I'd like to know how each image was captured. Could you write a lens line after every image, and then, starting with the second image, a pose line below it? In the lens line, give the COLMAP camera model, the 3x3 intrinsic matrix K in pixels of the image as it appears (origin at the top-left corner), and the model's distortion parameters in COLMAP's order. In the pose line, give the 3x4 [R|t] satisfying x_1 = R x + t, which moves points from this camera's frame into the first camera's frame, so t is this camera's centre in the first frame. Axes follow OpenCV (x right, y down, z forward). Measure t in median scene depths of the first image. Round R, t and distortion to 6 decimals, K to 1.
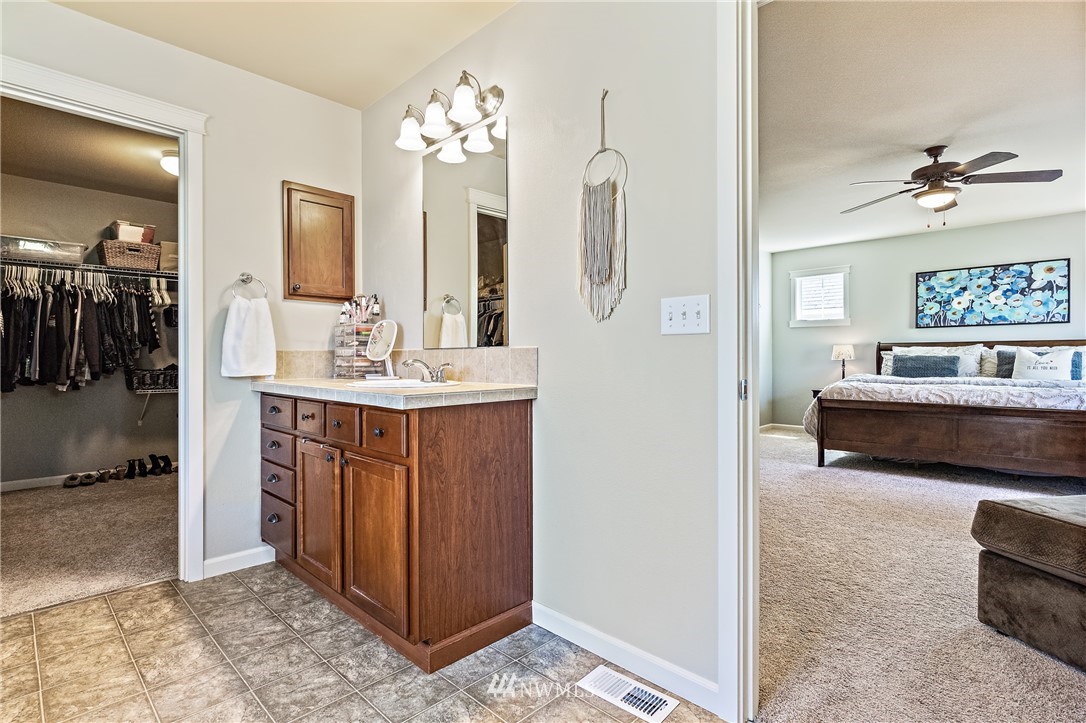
lens RADIAL K [[515.9, 0, 543.0], [0, 515.9, 361.5], [0, 0, 1]] dist [0.000708, 0.000456]
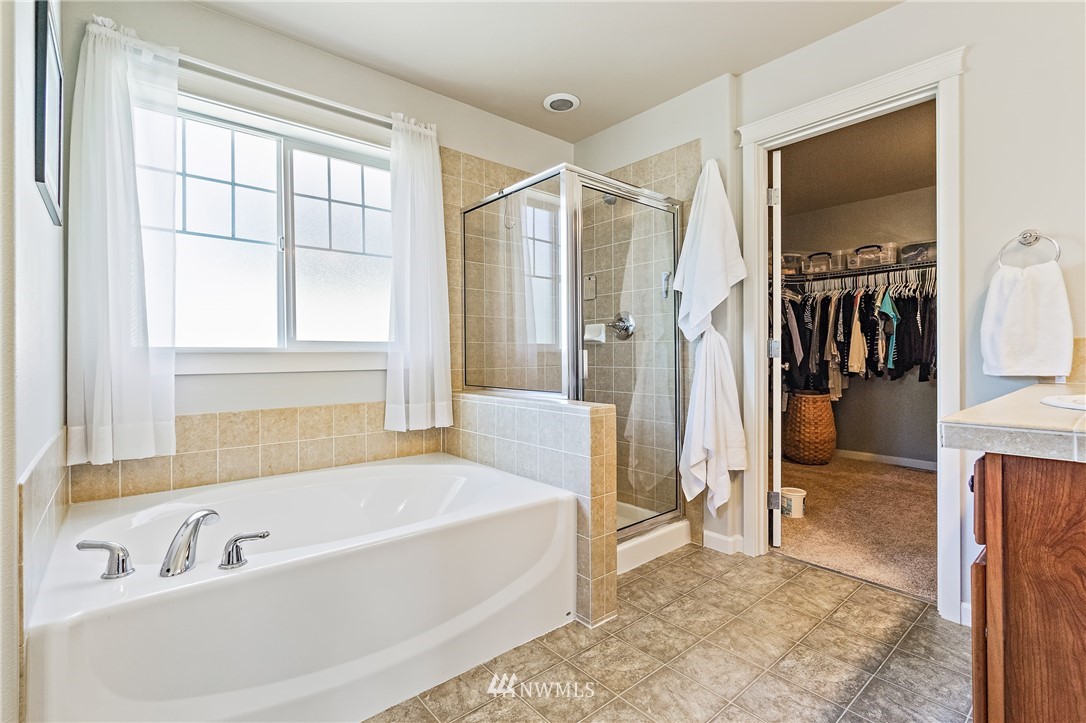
lens RADIAL K [[489.8, 0, 543.0], [0, 489.8, 361.5], [0, 0, 1]] dist [0.000449, -0.000335]
pose [[-0.106771, 0.009000, -0.994243, 0.199519], [0.004109, 0.999954, 0.008611, -0.000234], [0.994275, -0.003166, -0.106803, 0.492433]]
